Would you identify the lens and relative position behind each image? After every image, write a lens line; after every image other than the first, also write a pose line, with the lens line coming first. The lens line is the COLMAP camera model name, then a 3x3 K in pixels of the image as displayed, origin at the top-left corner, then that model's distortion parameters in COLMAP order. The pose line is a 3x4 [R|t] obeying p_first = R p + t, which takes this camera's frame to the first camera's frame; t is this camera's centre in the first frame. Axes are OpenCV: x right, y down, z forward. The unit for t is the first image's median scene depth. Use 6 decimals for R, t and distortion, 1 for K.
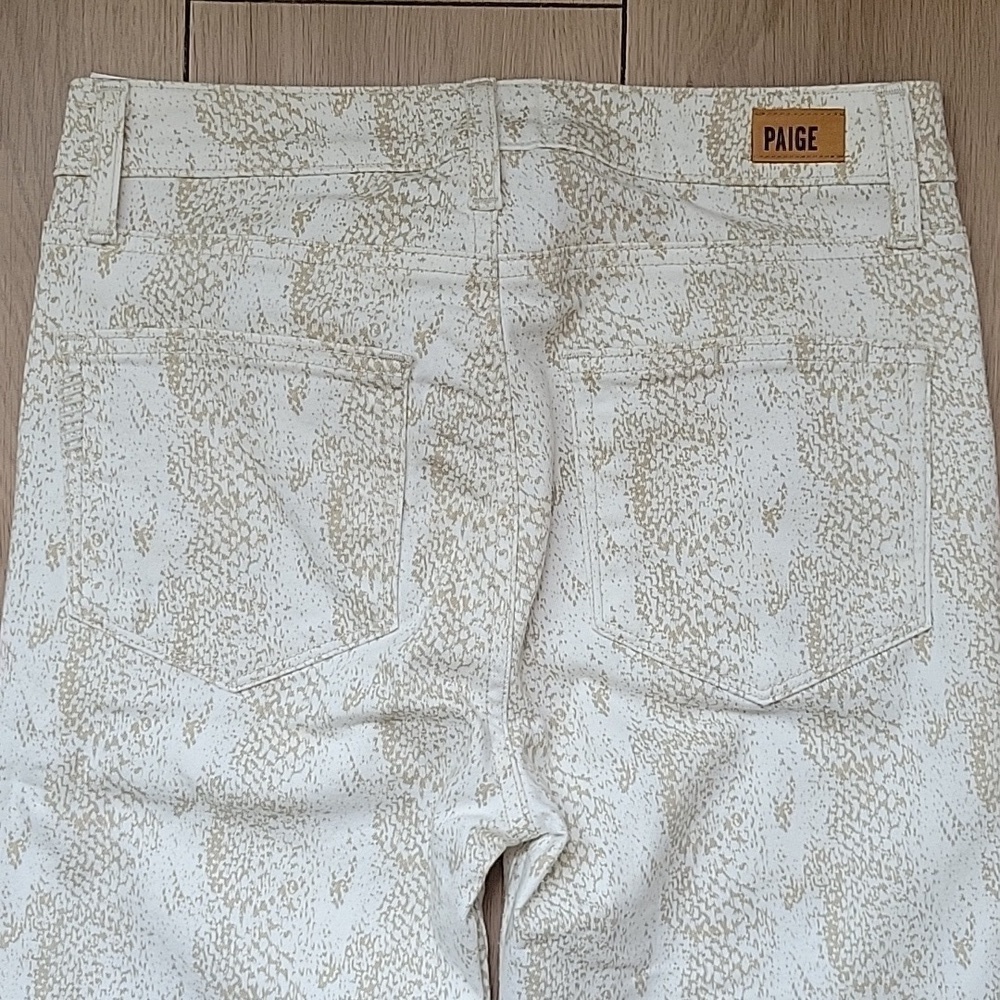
lens RADIAL K [[1656.5, 0, 500.0], [0, 1656.5, 500.0], [0, 0, 1]] dist [0.017399, 0.048812]
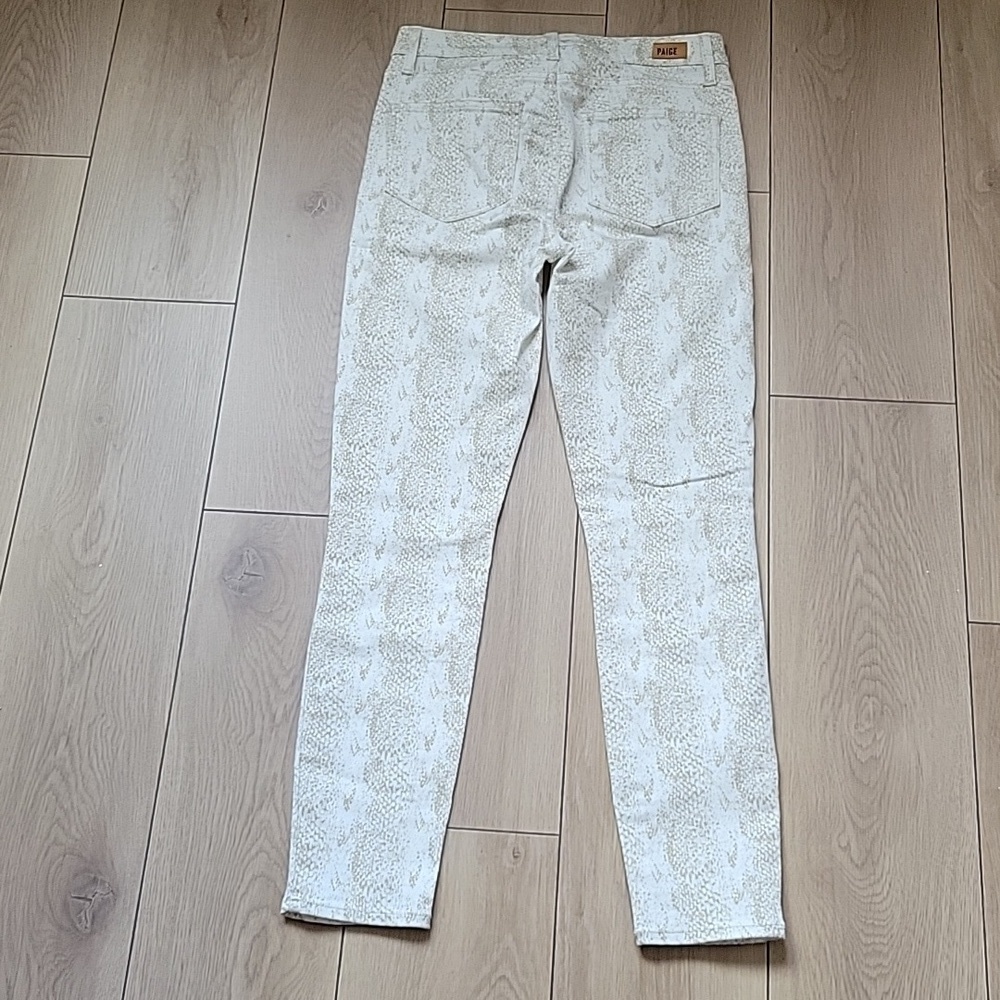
lens RADIAL K [[1656.5, 0, 500.0], [0, 1656.5, 500.0], [0, 0, 1]] dist [0.017399, 0.048812]
pose [[0.998759, 0.041606, -0.027367, 0.009280], [-0.049120, 0.913499, -0.403865, 1.544266], [0.008196, 0.404709, 0.914409, -1.162543]]
